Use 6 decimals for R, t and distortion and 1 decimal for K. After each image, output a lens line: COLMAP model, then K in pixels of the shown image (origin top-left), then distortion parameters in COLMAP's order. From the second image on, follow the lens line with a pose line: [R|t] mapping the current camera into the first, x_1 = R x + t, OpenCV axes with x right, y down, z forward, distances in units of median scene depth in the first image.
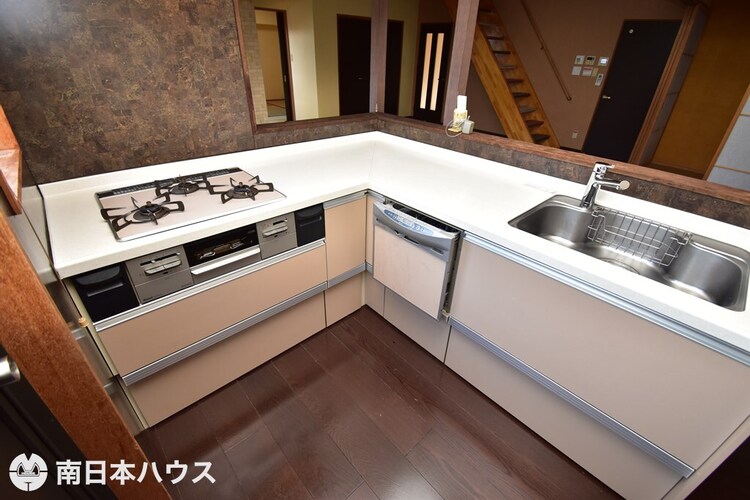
lens RADIAL K [[333.6, 0, 376.7], [0, 333.6, 244.6], [0, 0, 1]] dist [0.030001, -0.028941]
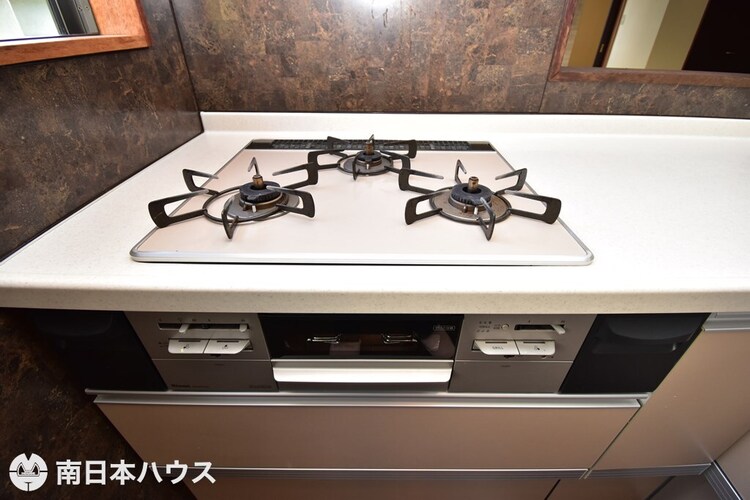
lens RADIAL K [[333.6, 0, 376.7], [0, 333.6, 244.6], [0, 0, 1]] dist [0.030001, -0.028941]
pose [[0.732680, 0.350586, -0.583327, -0.236332], [-0.326368, 0.933122, 0.150887, -0.133855], [0.597214, 0.079828, 0.798100, 0.628254]]
